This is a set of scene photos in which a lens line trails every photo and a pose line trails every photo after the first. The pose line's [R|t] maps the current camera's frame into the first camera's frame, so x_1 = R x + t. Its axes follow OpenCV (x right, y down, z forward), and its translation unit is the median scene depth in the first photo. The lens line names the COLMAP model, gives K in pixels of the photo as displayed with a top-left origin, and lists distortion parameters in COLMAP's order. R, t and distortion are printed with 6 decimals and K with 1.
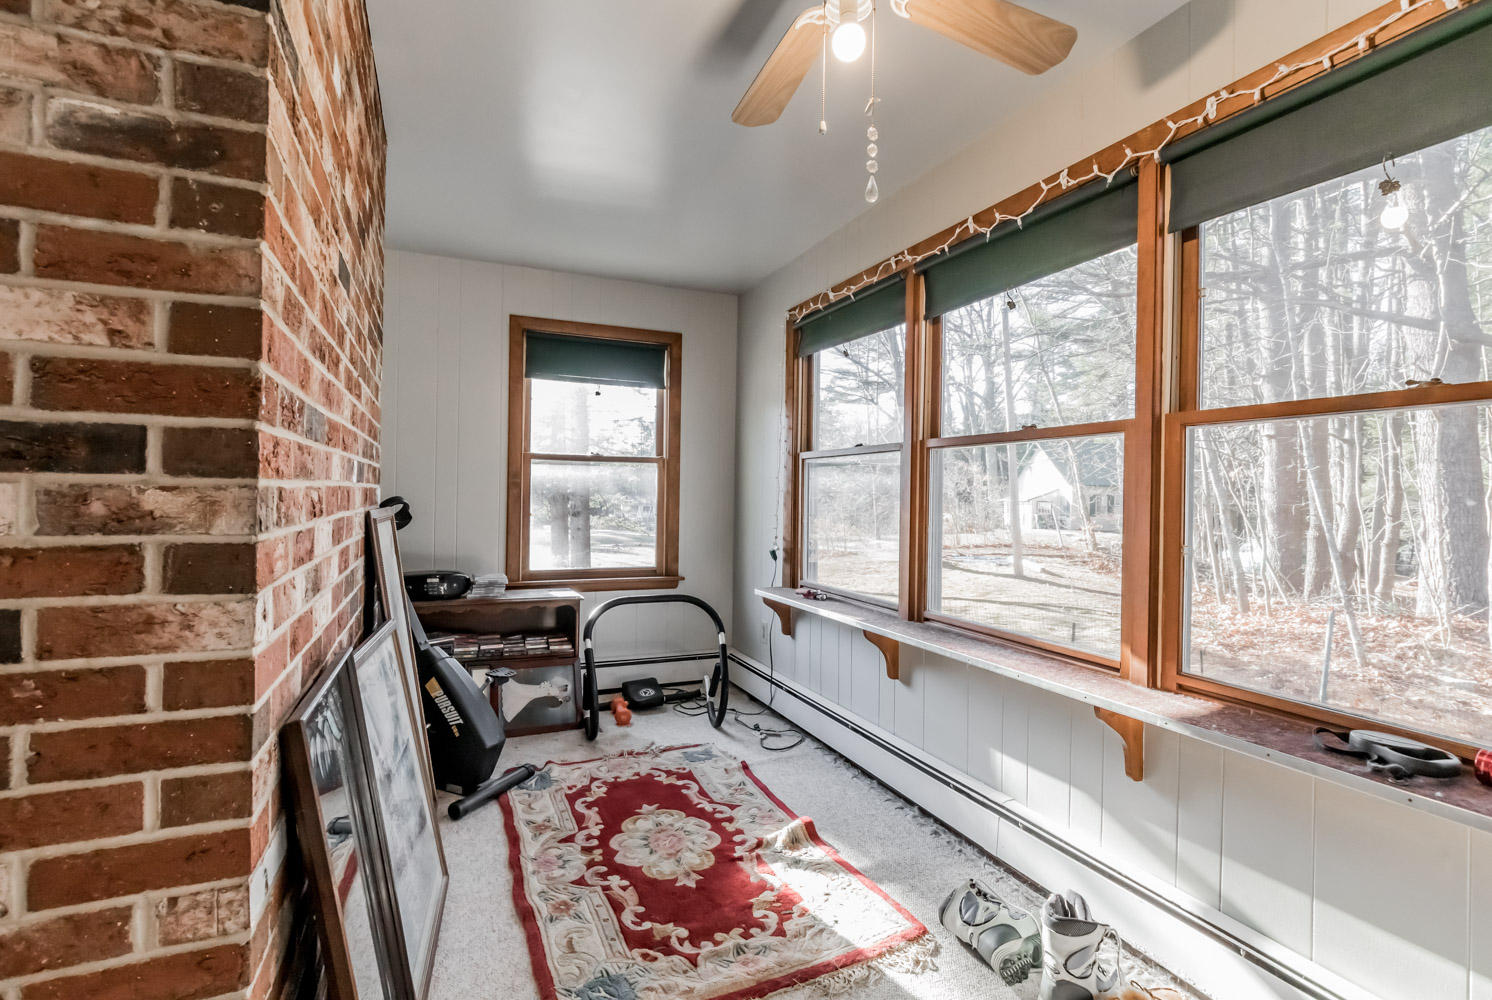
lens RADIAL K [[747.3, 0, 747.0], [0, 747.3, 492.7], [0, 0, 1]] dist [-0.003618, -0.001502]
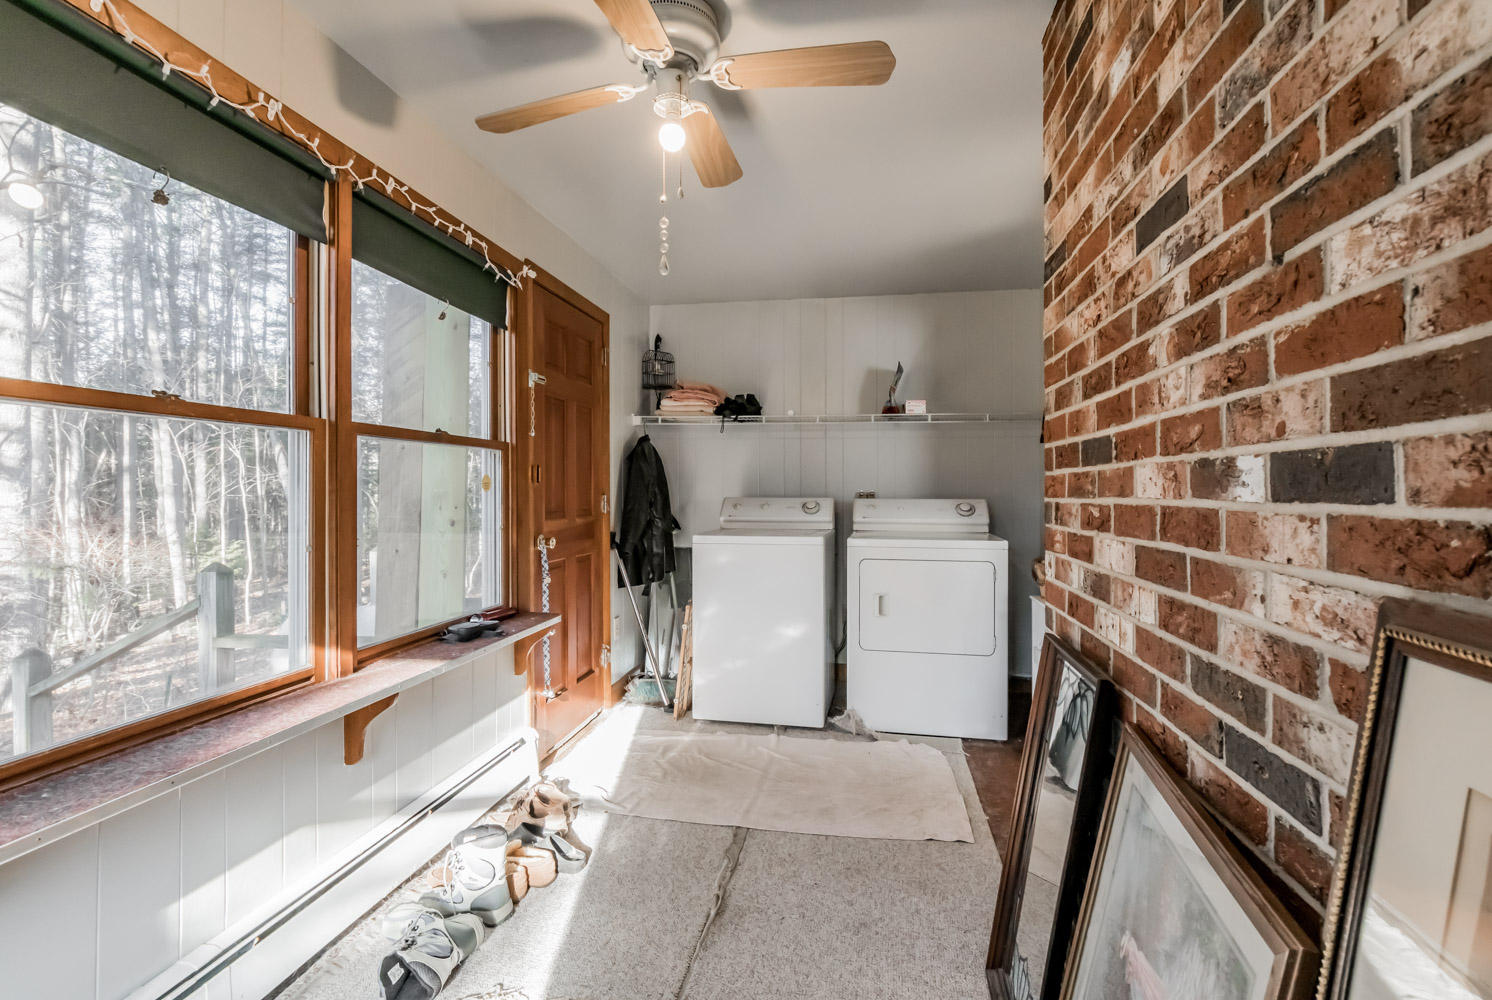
lens RADIAL K [[747.3, 0, 747.0], [0, 747.3, 492.7], [0, 0, 1]] dist [-0.003618, -0.001502]
pose [[-0.853318, -0.017627, 0.521093, -0.507464], [-0.015186, 0.999845, 0.008952, -0.019821], [-0.521170, -0.000274, -0.853453, 1.616112]]
